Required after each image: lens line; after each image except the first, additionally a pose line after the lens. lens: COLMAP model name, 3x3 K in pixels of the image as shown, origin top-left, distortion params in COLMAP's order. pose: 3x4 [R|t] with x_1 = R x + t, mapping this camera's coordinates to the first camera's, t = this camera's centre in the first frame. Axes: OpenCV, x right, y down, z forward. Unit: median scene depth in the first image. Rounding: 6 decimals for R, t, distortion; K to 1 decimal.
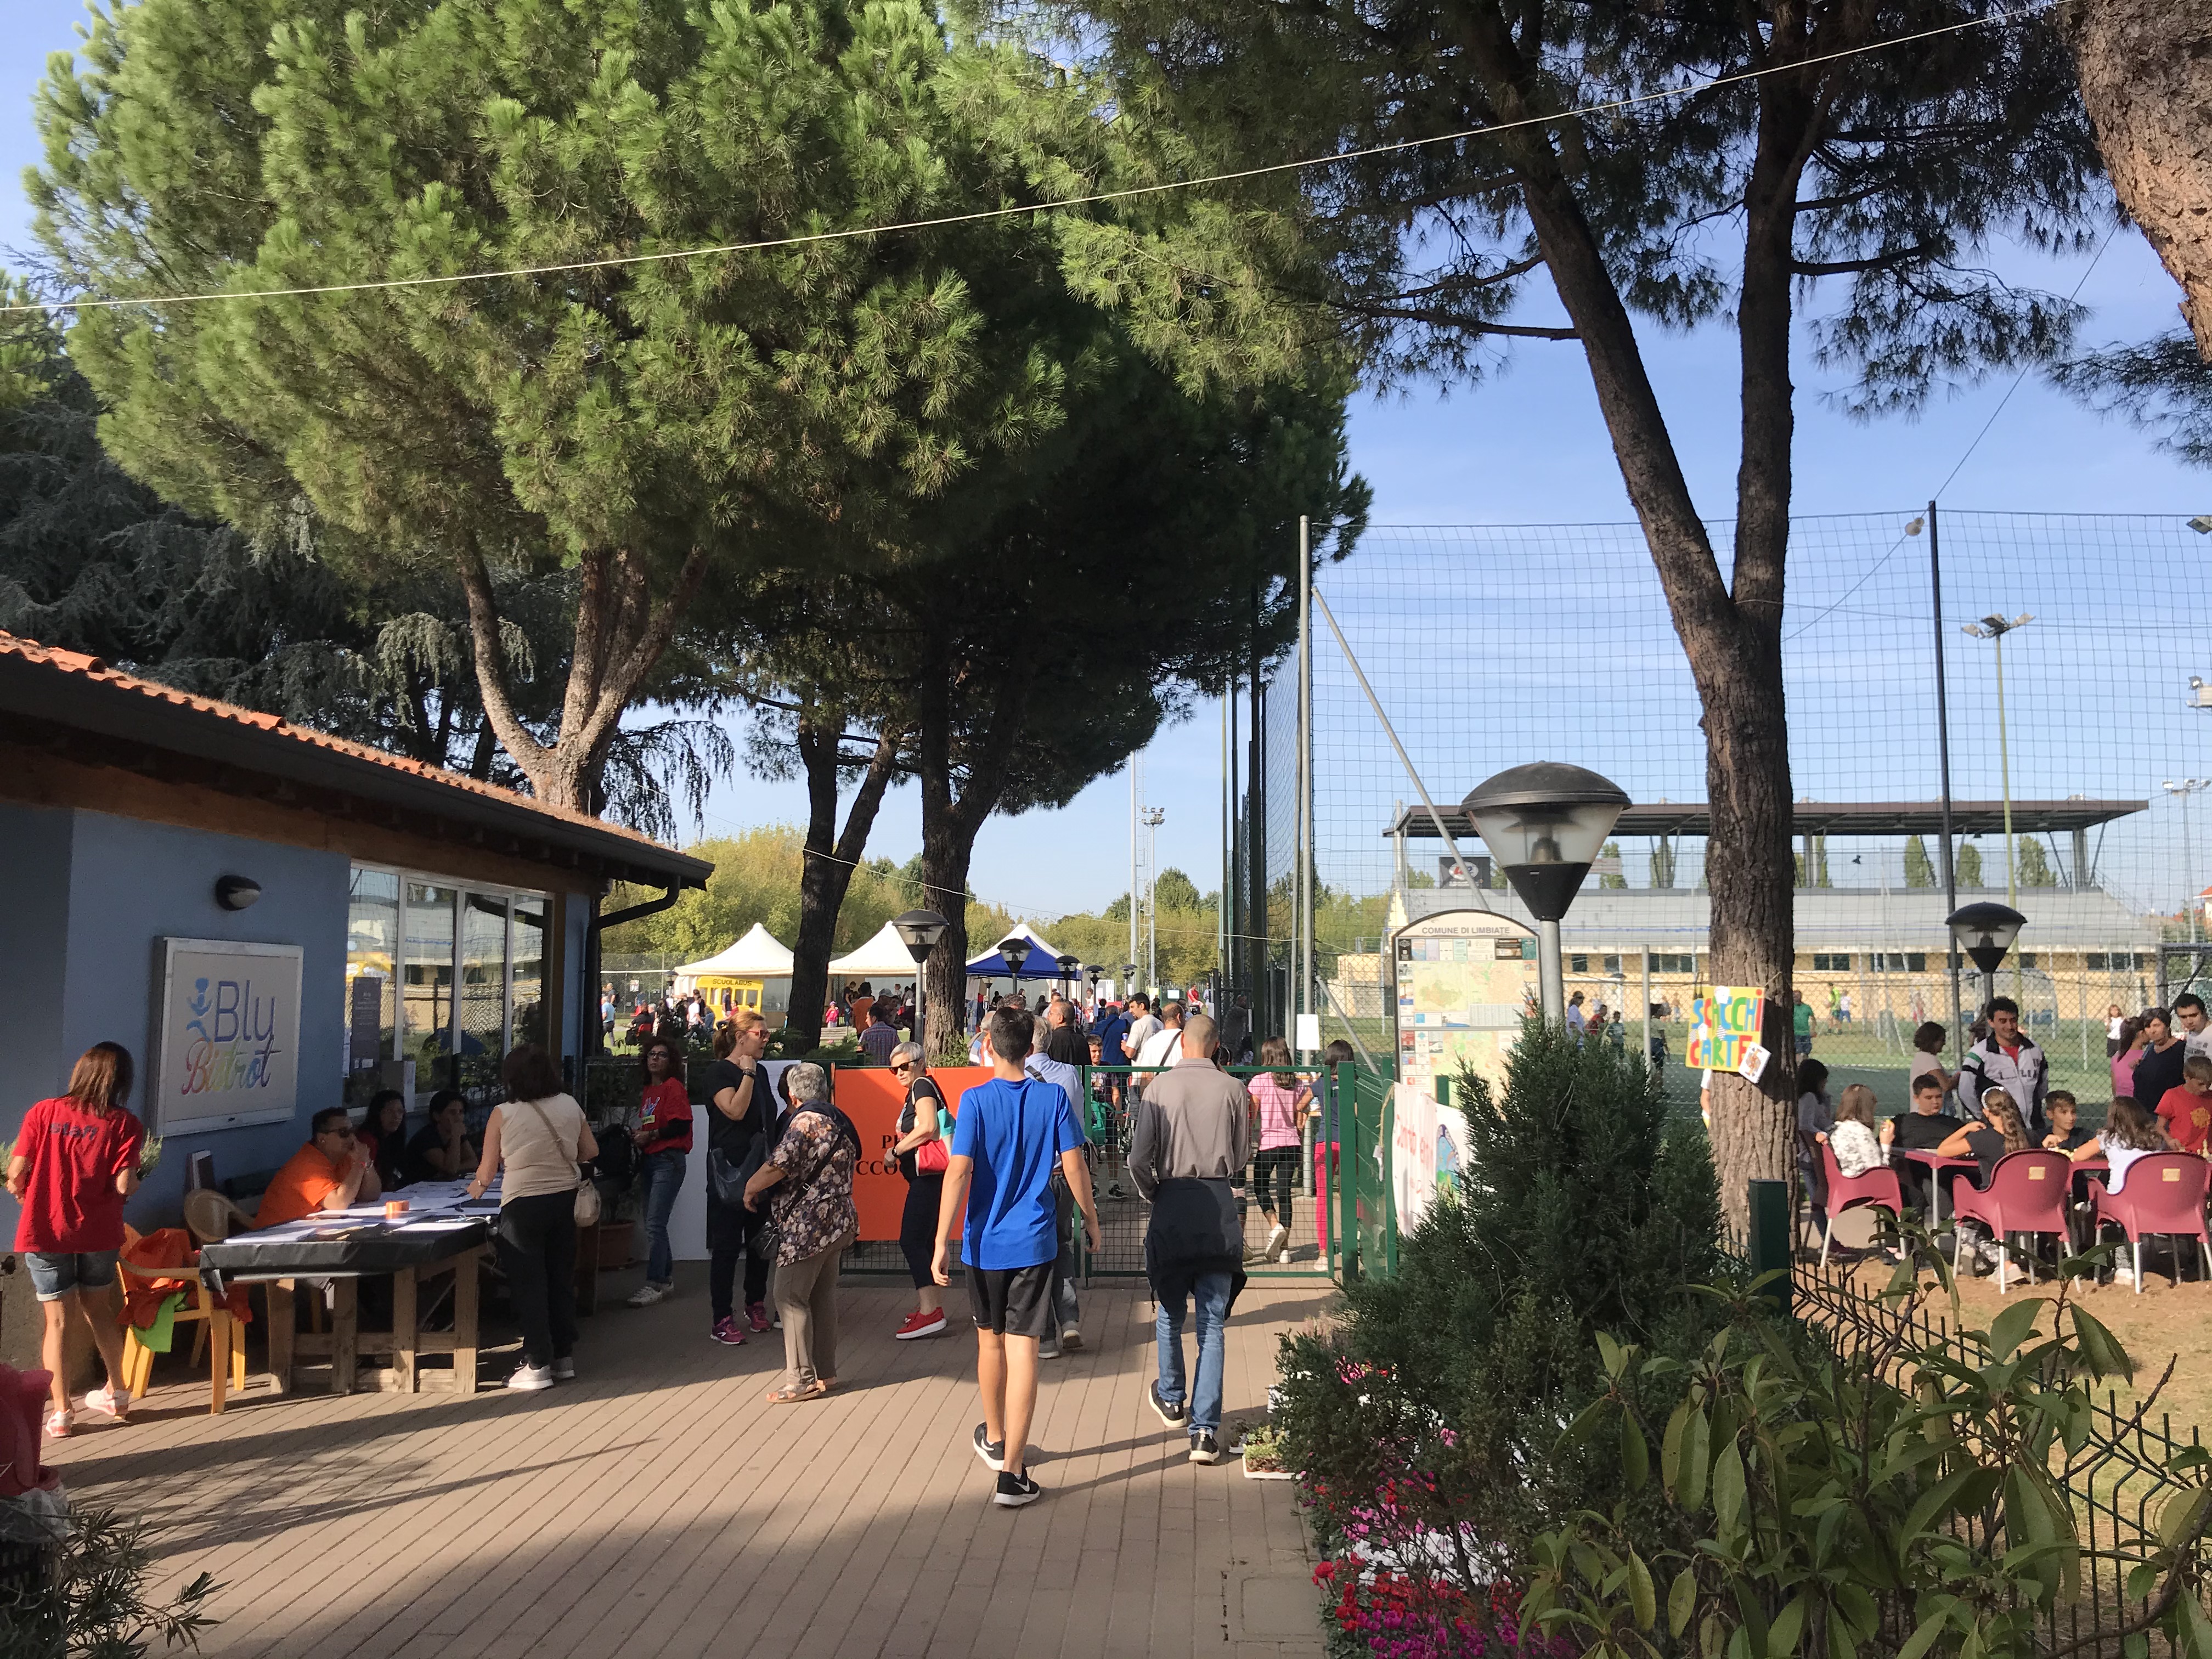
lens RADIAL K [[1793.5, 0, 1135.8], [0, 1793.5, 819.5], [0, 0, 1]] dist [0.115633, -0.252684]
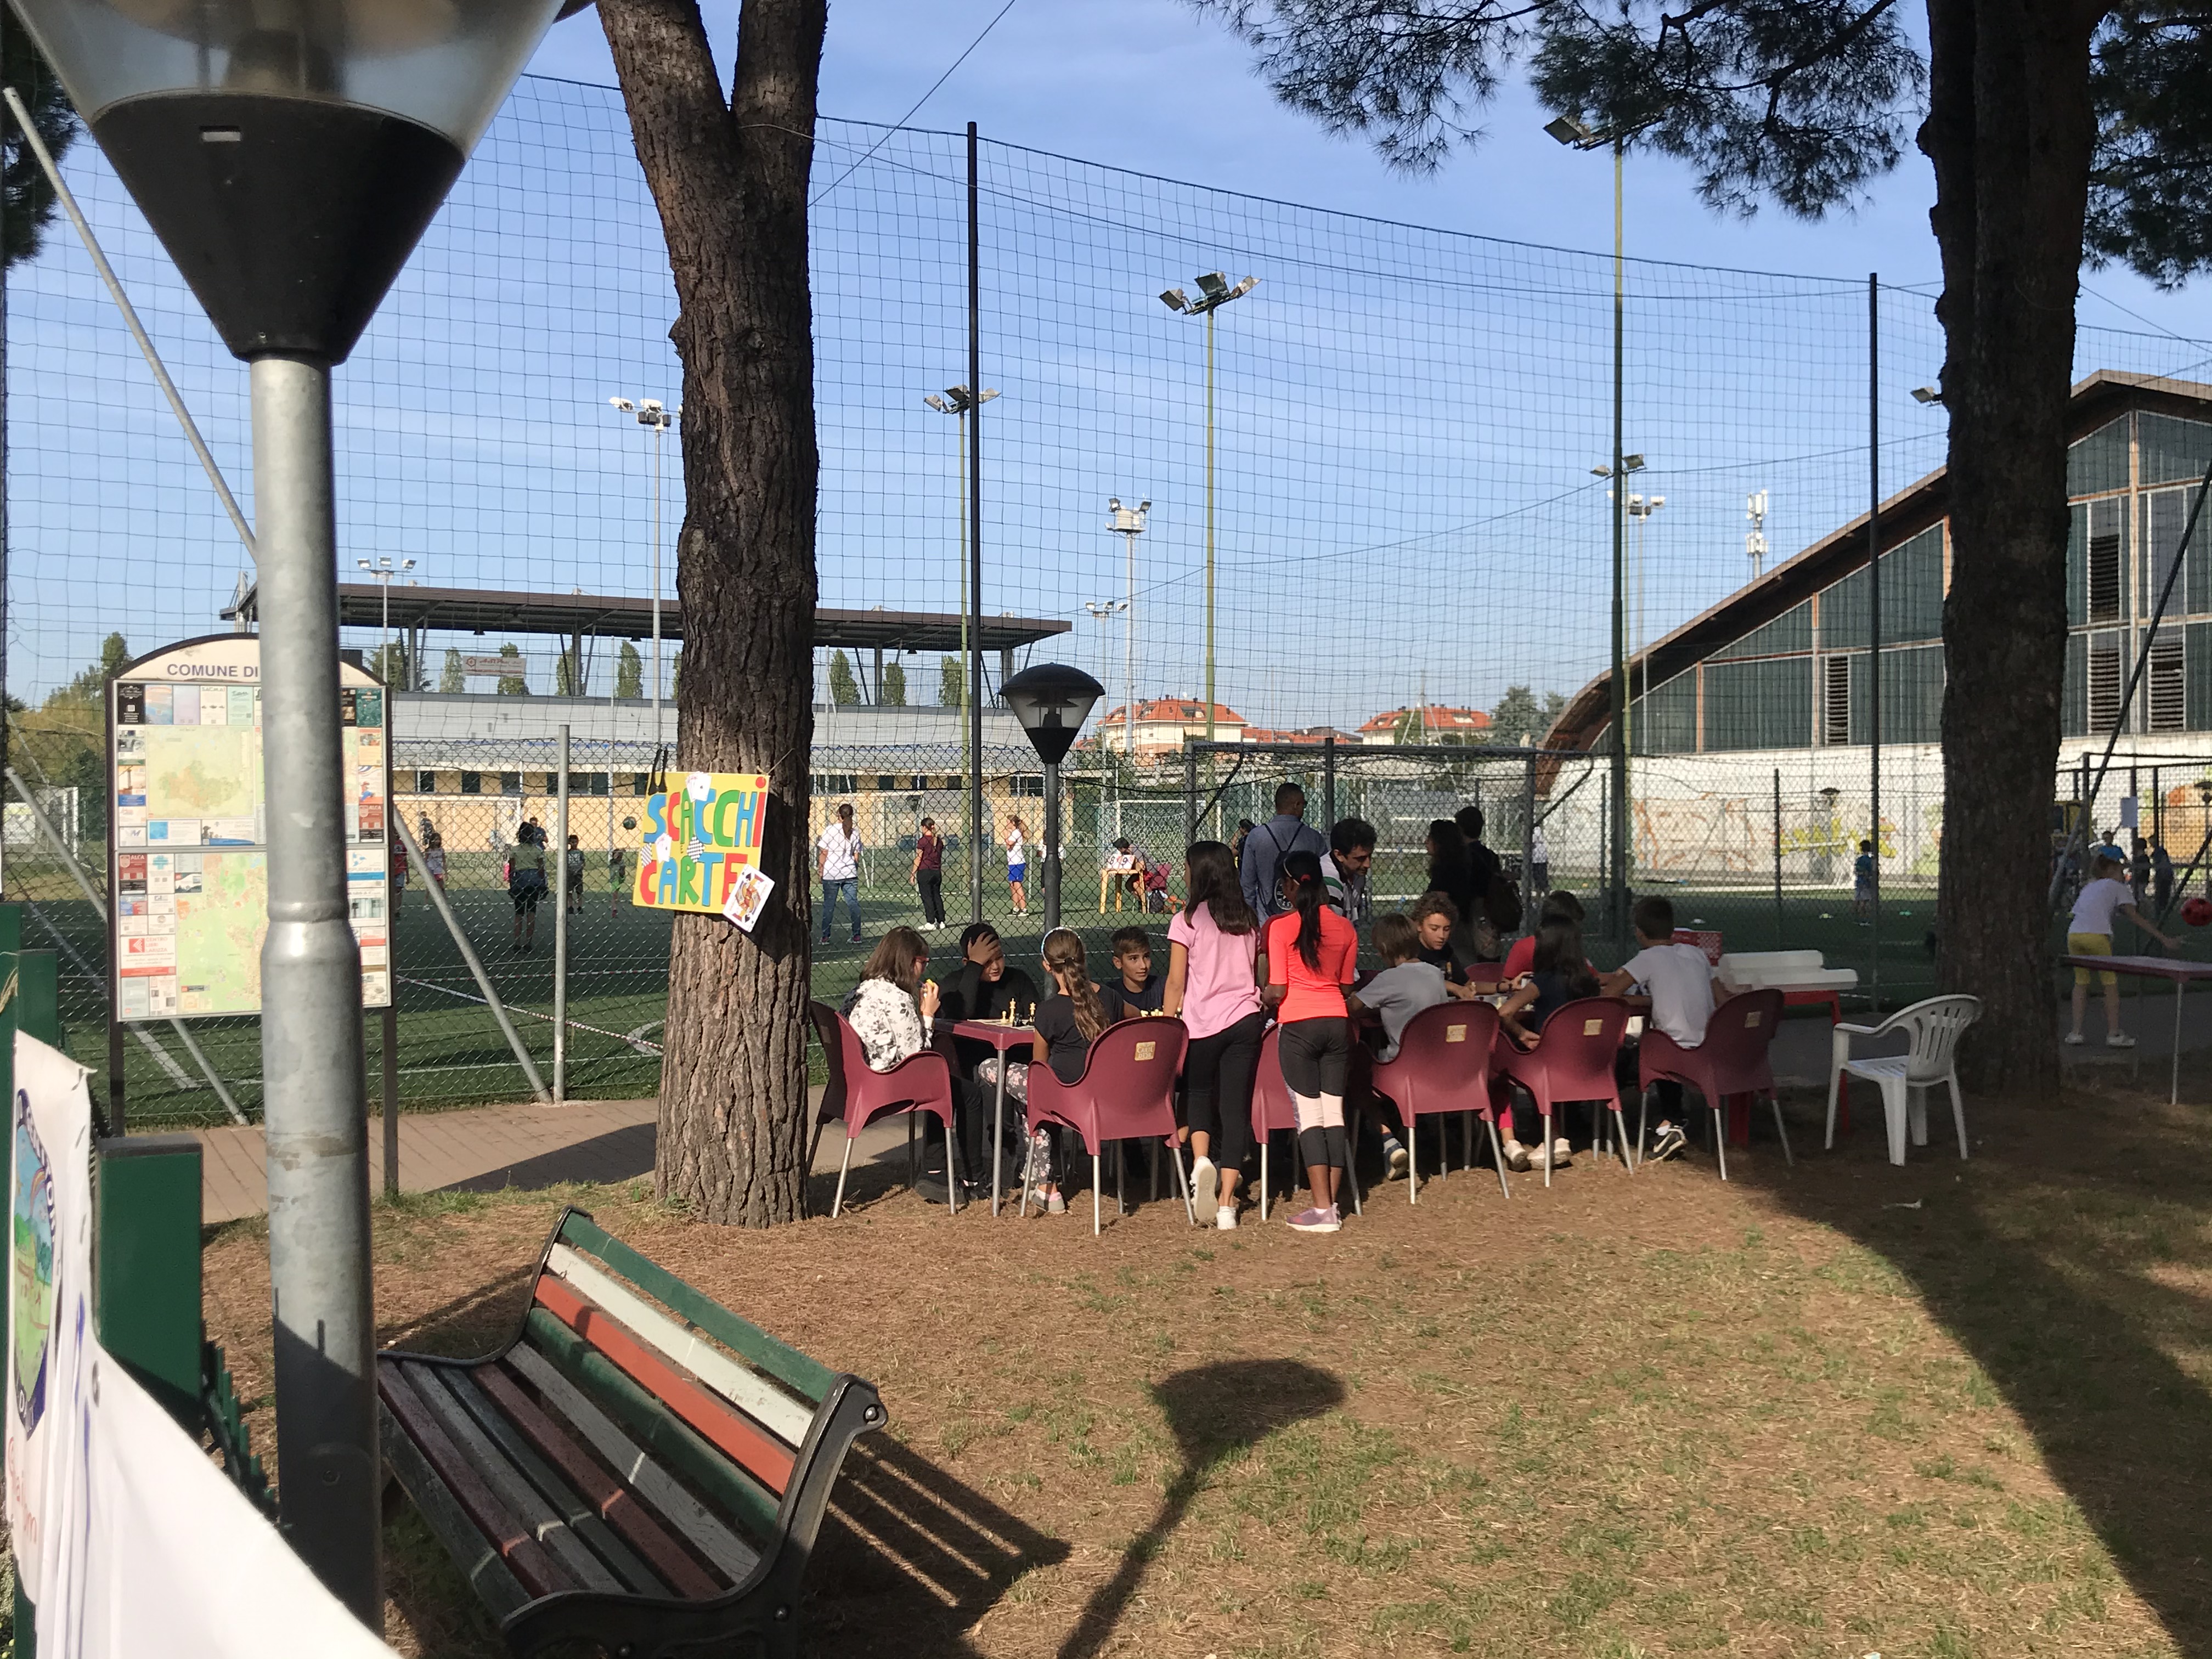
lens RADIAL K [[2085.8, 0, 1106.0], [0, 2085.8, 829.5], [0, 0, 1]] dist [-0.000449, 0.003009]
pose [[0.860207, 0.000059, 0.509944, 0.061294], [-0.050652, 0.995065, 0.085327, 0.031138], [-0.507422, -0.099229, 0.855965, 0.235494]]
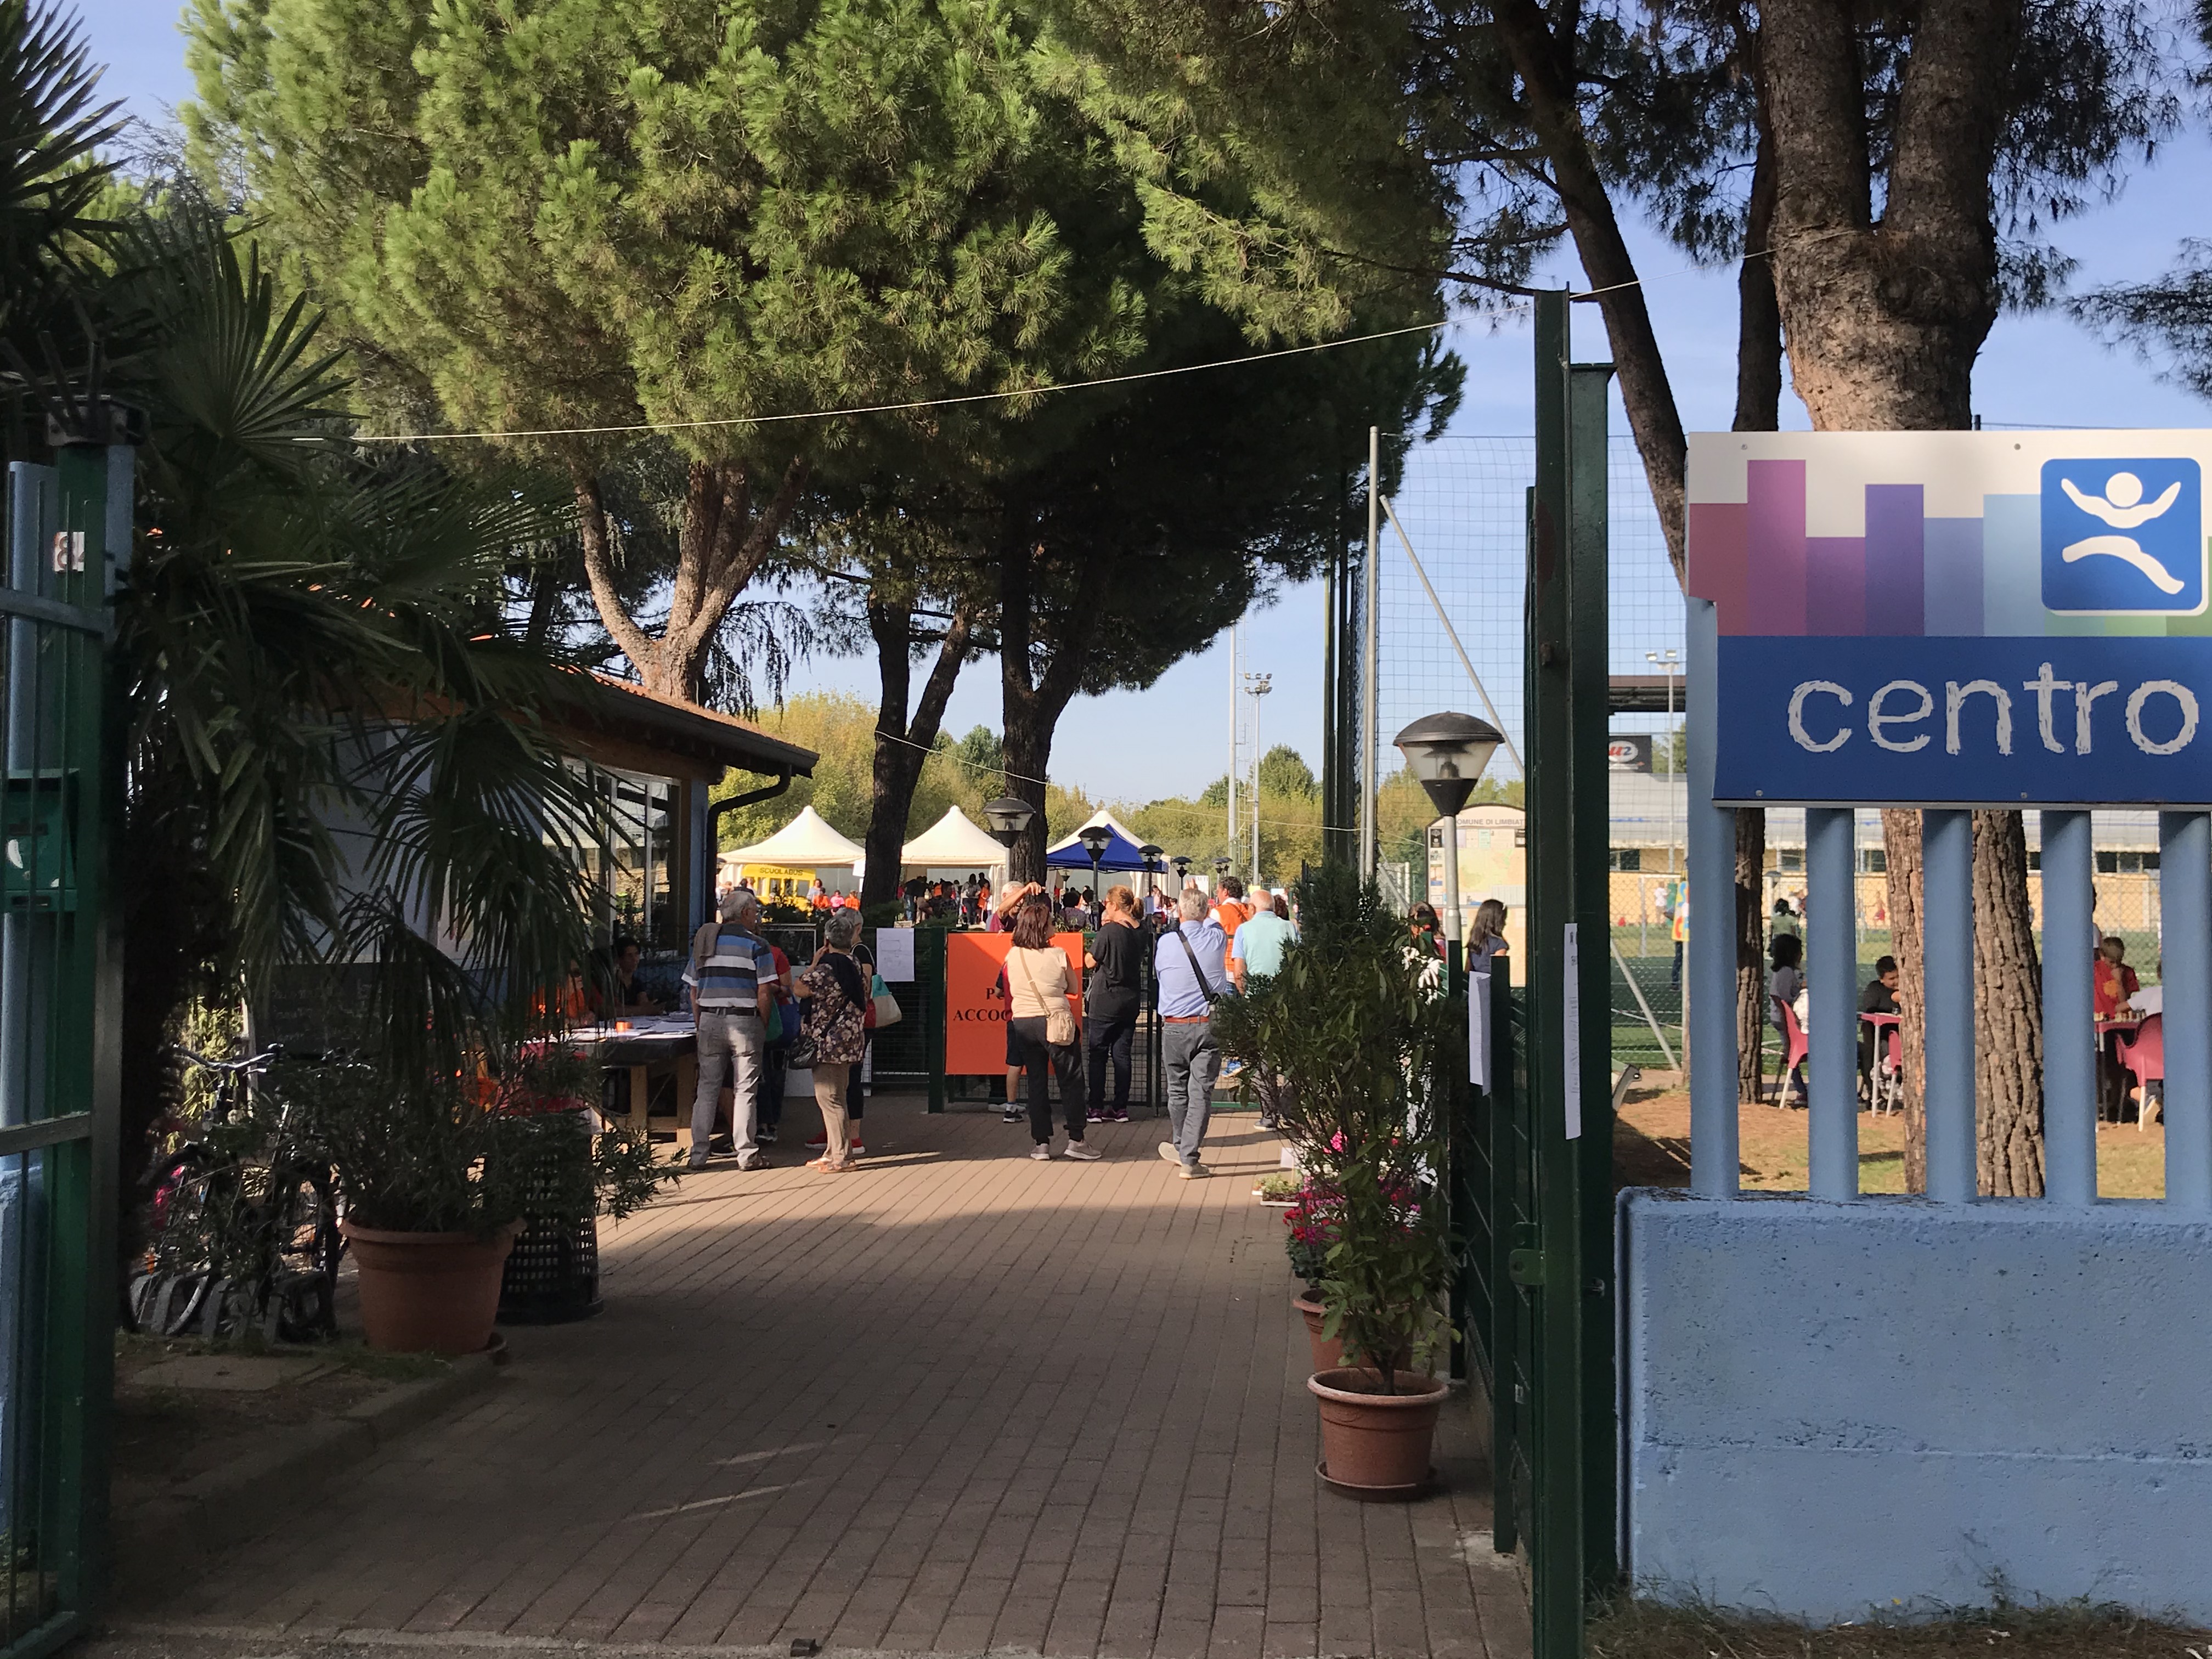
lens RADIAL K [[2159.8, 0, 1145.9], [0, 2159.8, 833.6], [0, 0, 1]] dist [0.158052, -0.444254]
pose [[0.999028, 0.010000, -0.042934, 0.017868], [-0.007017, 0.997586, 0.069084, -0.018776], [0.043521, -0.068716, 0.996687, -0.287564]]
